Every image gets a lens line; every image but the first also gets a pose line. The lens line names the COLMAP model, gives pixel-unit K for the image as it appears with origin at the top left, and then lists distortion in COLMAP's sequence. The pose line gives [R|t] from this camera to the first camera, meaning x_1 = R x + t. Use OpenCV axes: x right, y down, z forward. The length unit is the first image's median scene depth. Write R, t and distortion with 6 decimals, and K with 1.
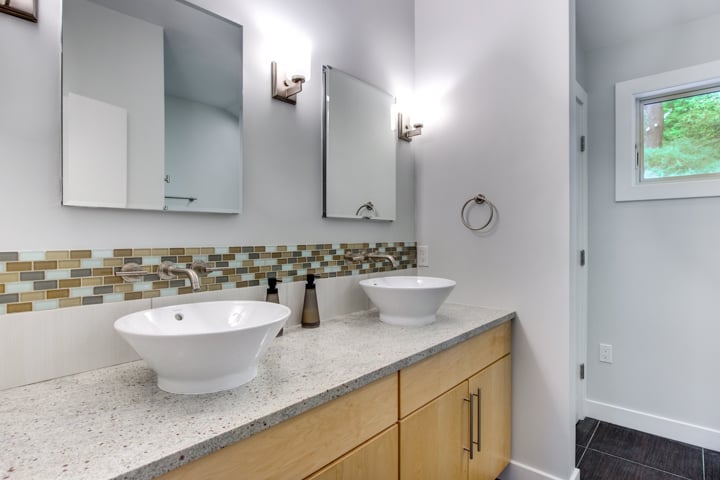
lens RADIAL K [[351.1, 0, 350.6], [0, 351.1, 232.5], [0, 0, 1]] dist [-0.005839, -0.000665]
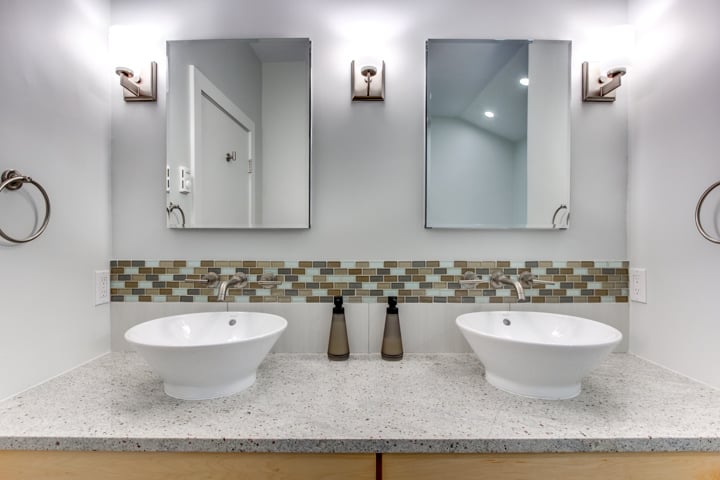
lens RADIAL K [[342.2, 0, 355.9], [0, 342.2, 242.8], [0, 0, 1]] dist [-0.010682, 0.001438]
pose [[0.707107, -0.001023, -0.707106, 0.459798], [0.003083, 0.999994, 0.001636, -0.013255], [0.707100, -0.003337, 0.707106, 0.403367]]
